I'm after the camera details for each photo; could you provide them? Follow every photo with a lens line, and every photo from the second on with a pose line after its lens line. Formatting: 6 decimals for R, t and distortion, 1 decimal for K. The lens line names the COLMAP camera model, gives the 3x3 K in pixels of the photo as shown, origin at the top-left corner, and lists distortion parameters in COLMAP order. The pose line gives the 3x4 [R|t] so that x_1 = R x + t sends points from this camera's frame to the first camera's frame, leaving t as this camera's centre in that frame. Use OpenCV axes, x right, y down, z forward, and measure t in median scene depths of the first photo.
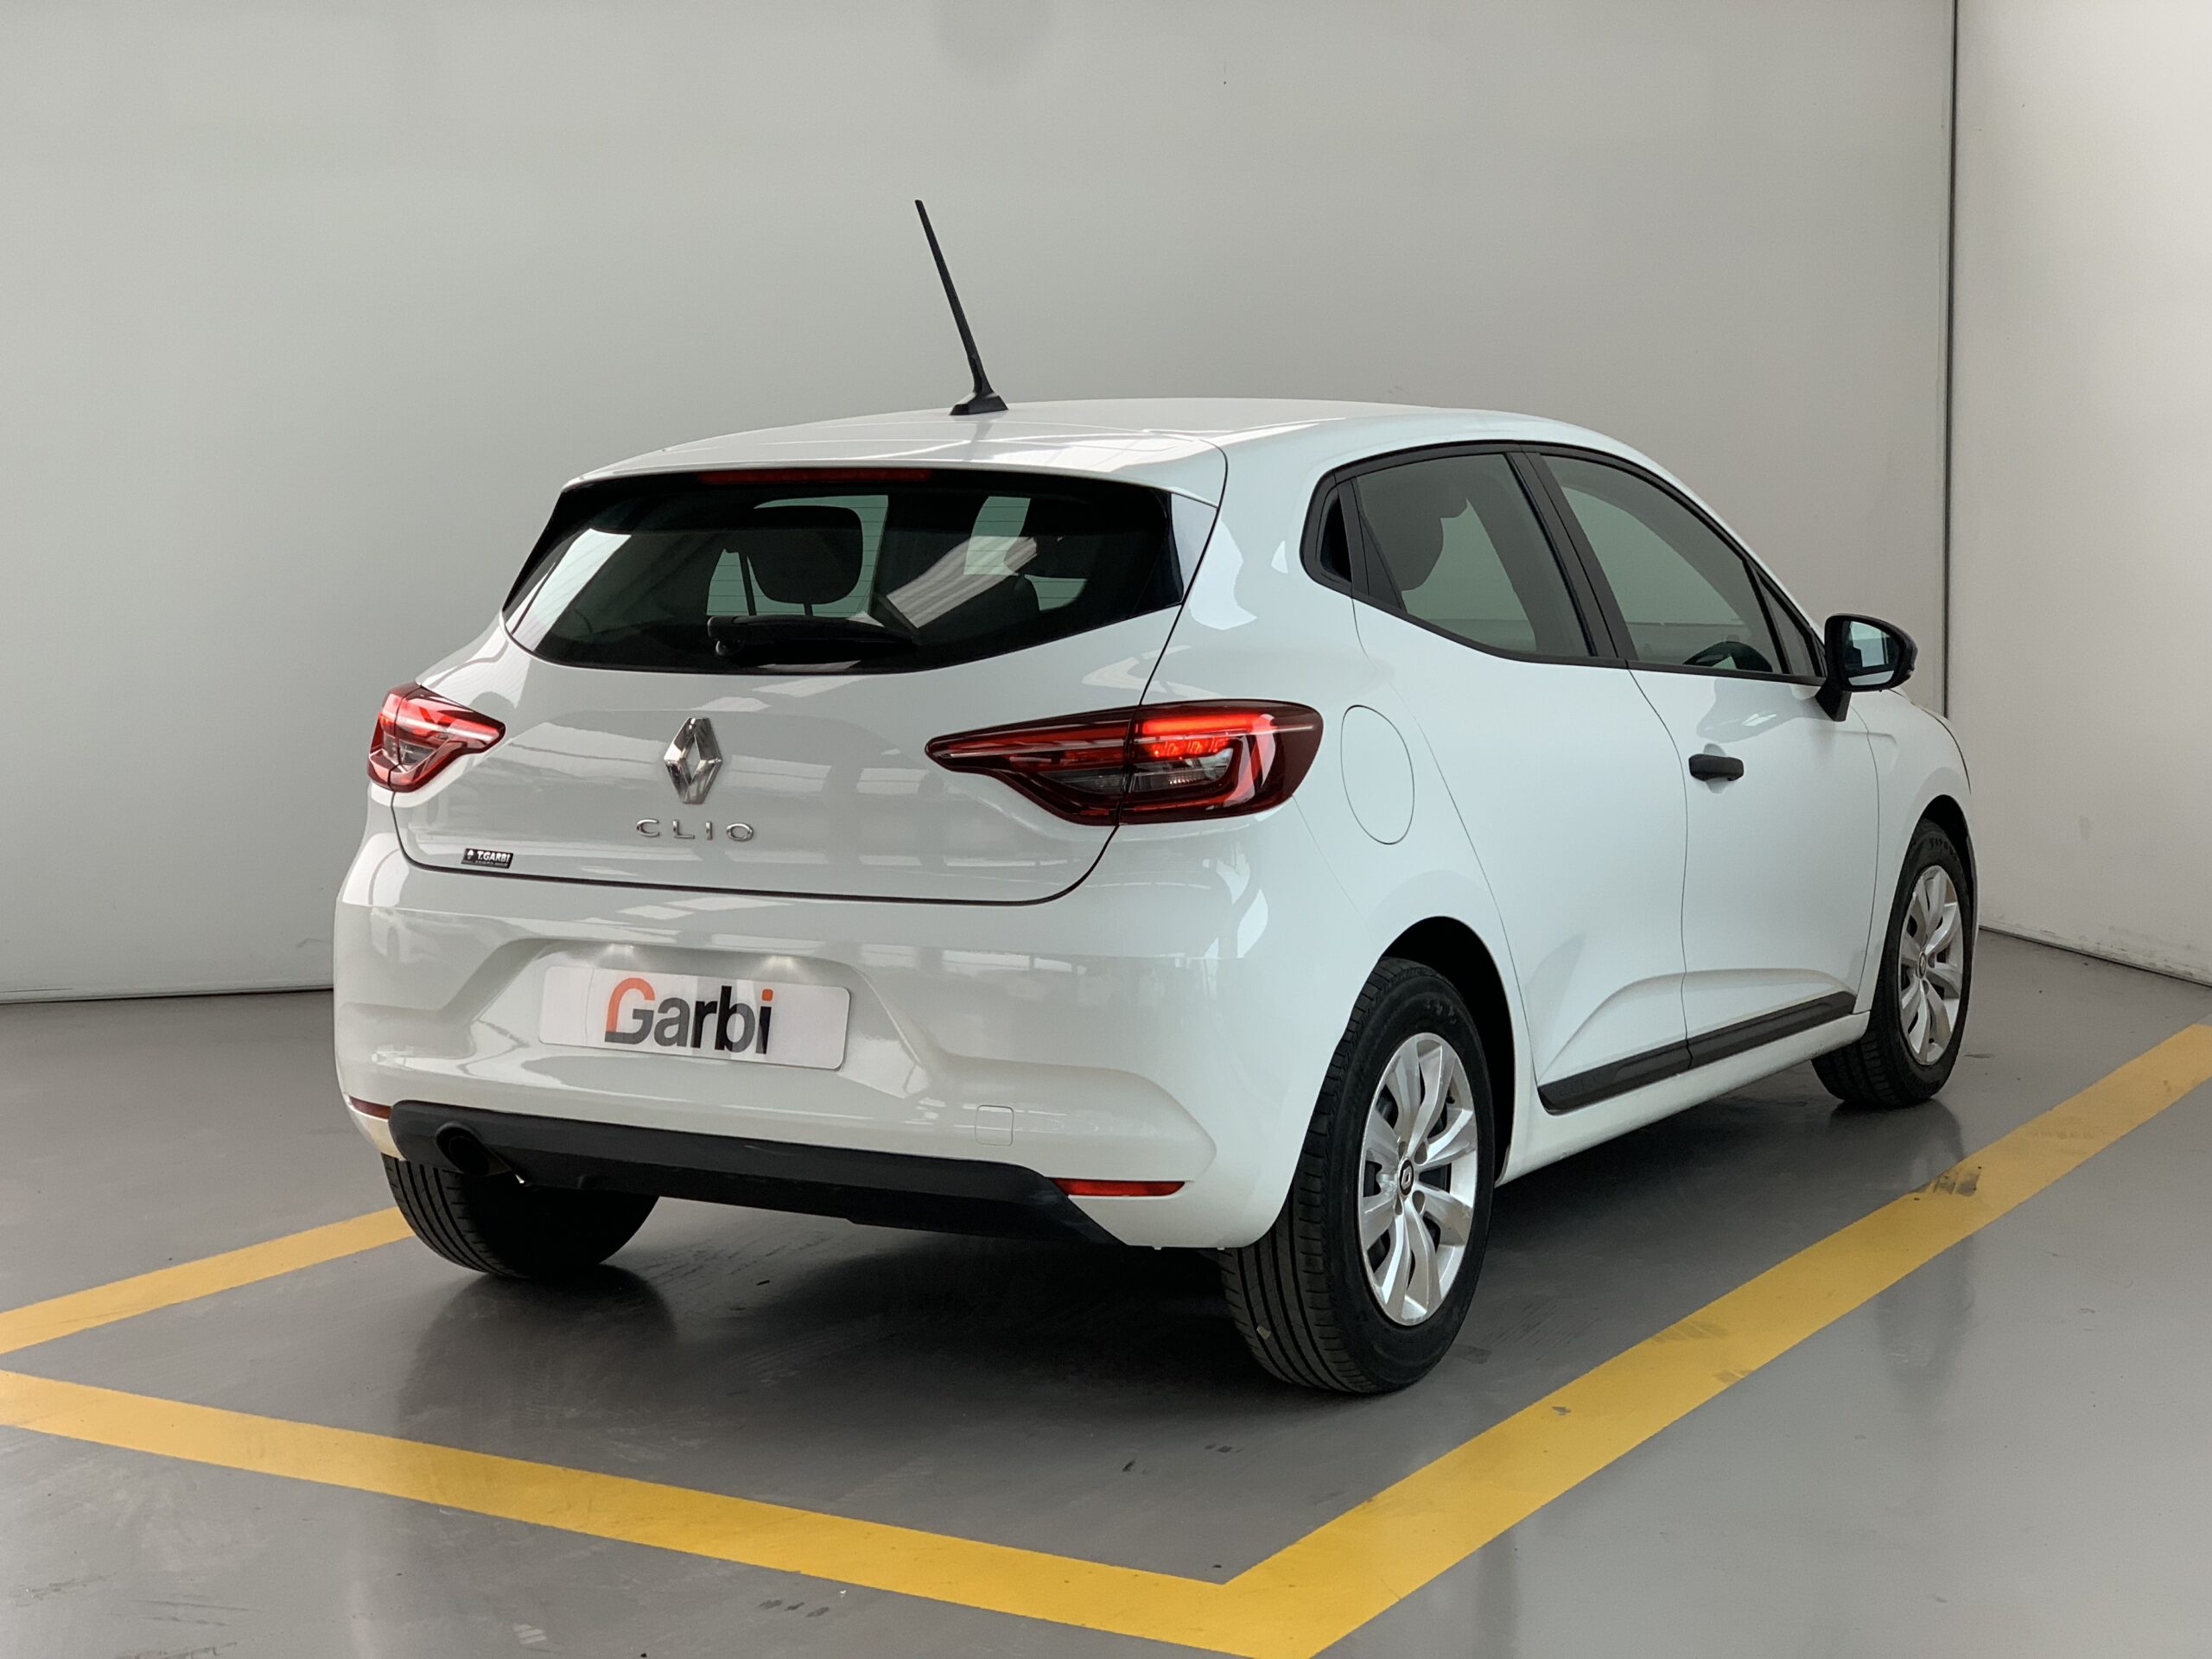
lens RADIAL K [[3355.0, 0, 1125.8], [0, 3355.0, 844.7], [0, 0, 1]] dist [0.001966, 0.000000]
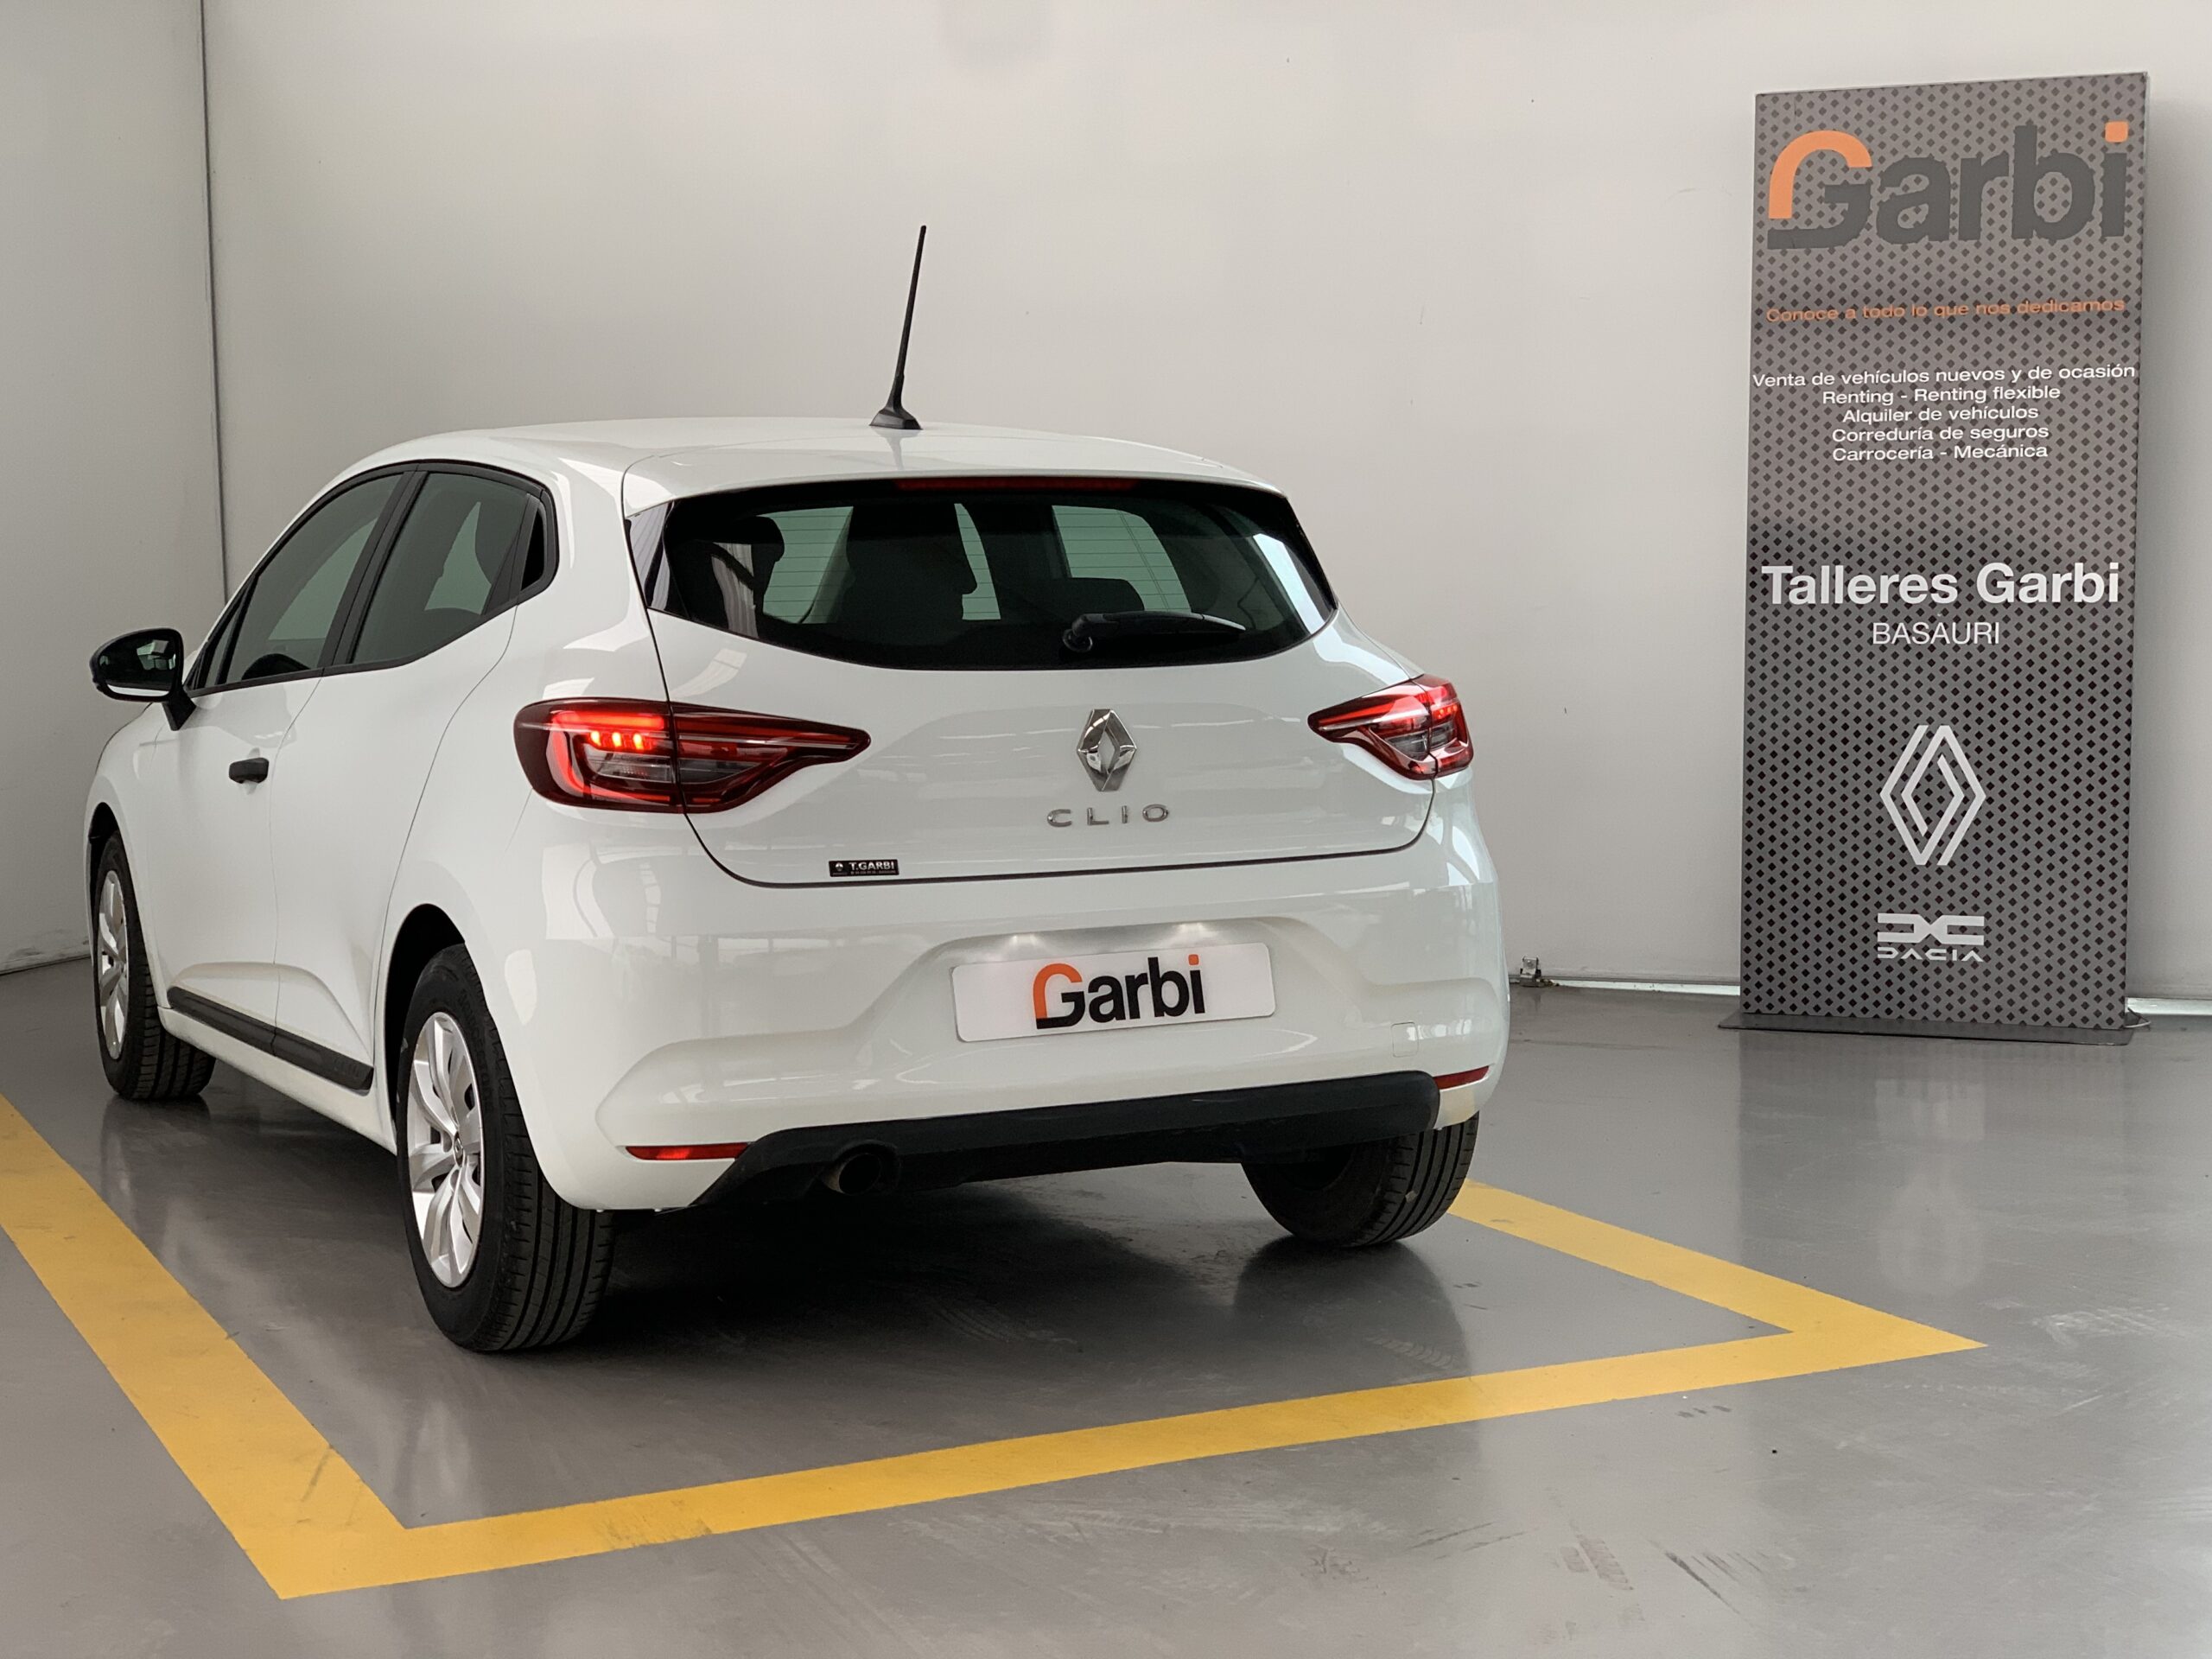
lens RADIAL K [[3355.0, 0, 1111.0], [0, 3355.0, 817.1], [0, 0, 1]] dist [0.001966, 0.000000]
pose [[0.547074, -0.072549, 0.833935, -1.018885], [0.083043, 0.996026, 0.032173, -0.038476], [-0.832955, 0.051651, 0.550925, 0.414221]]
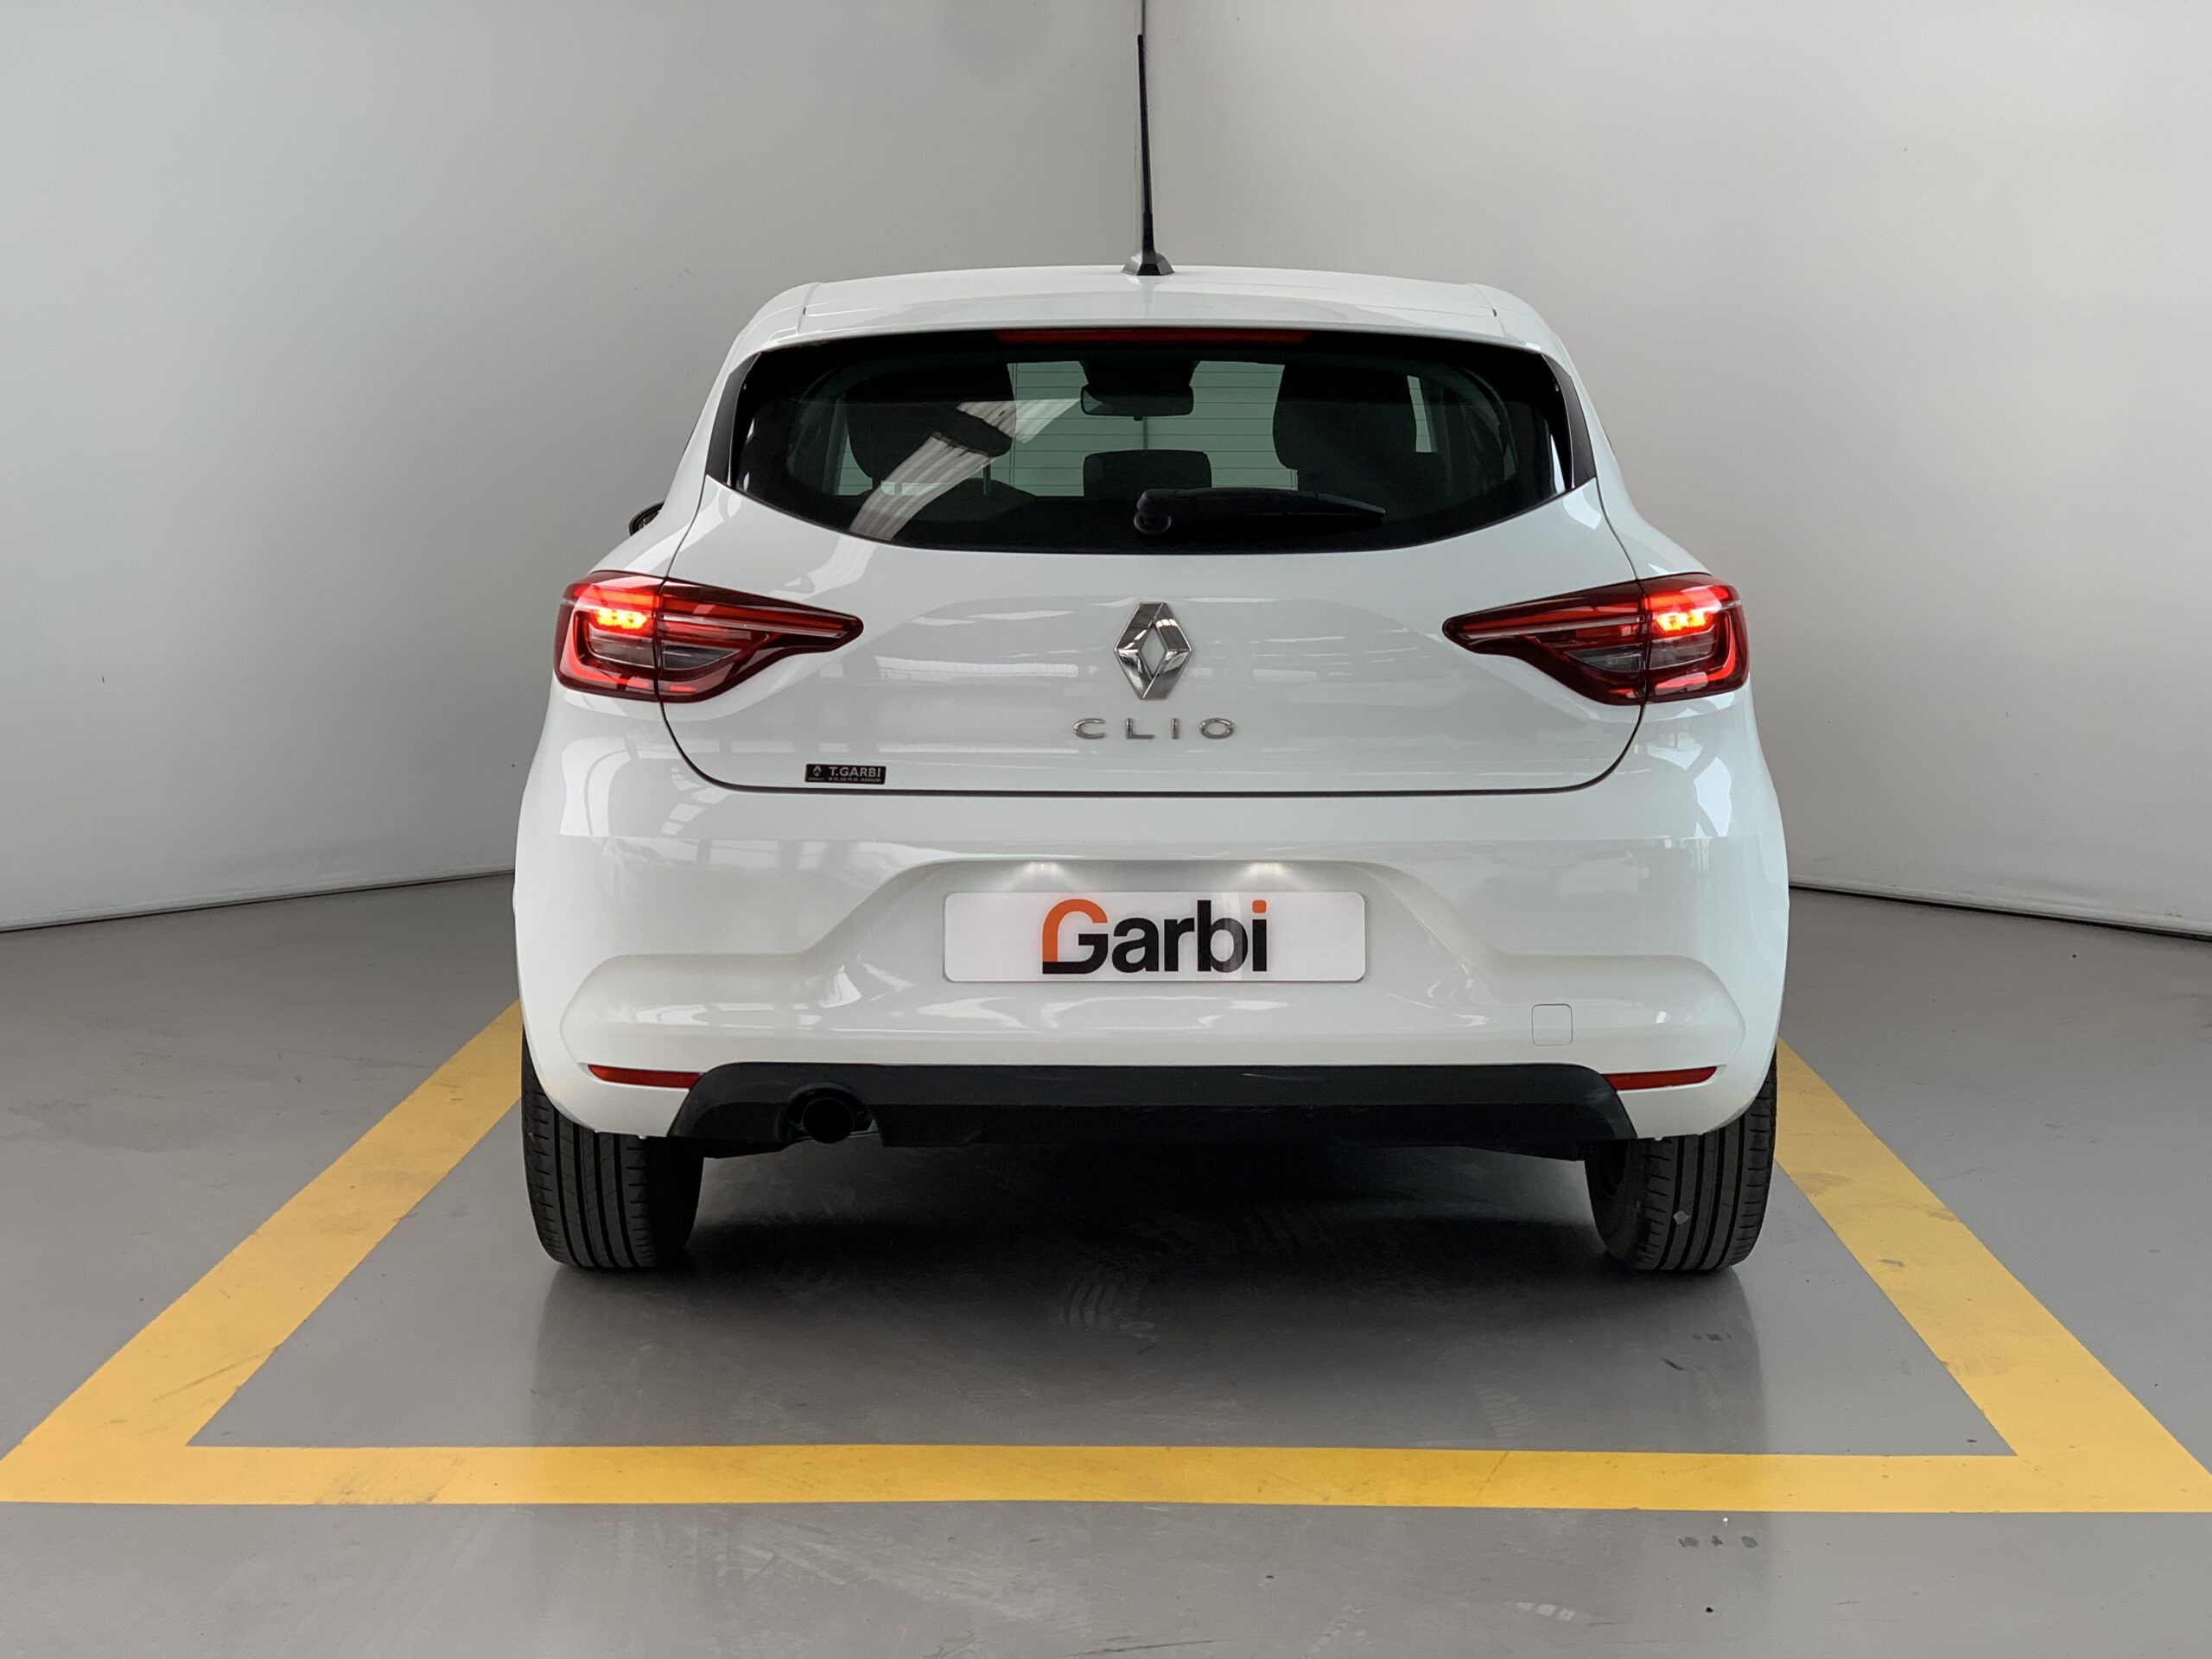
lens RADIAL K [[3355.0, 0, 1111.6], [0, 3355.0, 829.0], [0, 0, 1]] dist [0.001966, 0.000000]
pose [[0.870559, -0.053780, 0.489116, -0.579859], [0.042226, 0.998508, 0.034633, -0.009342], [-0.490249, -0.009496, 0.871531, 0.224654]]
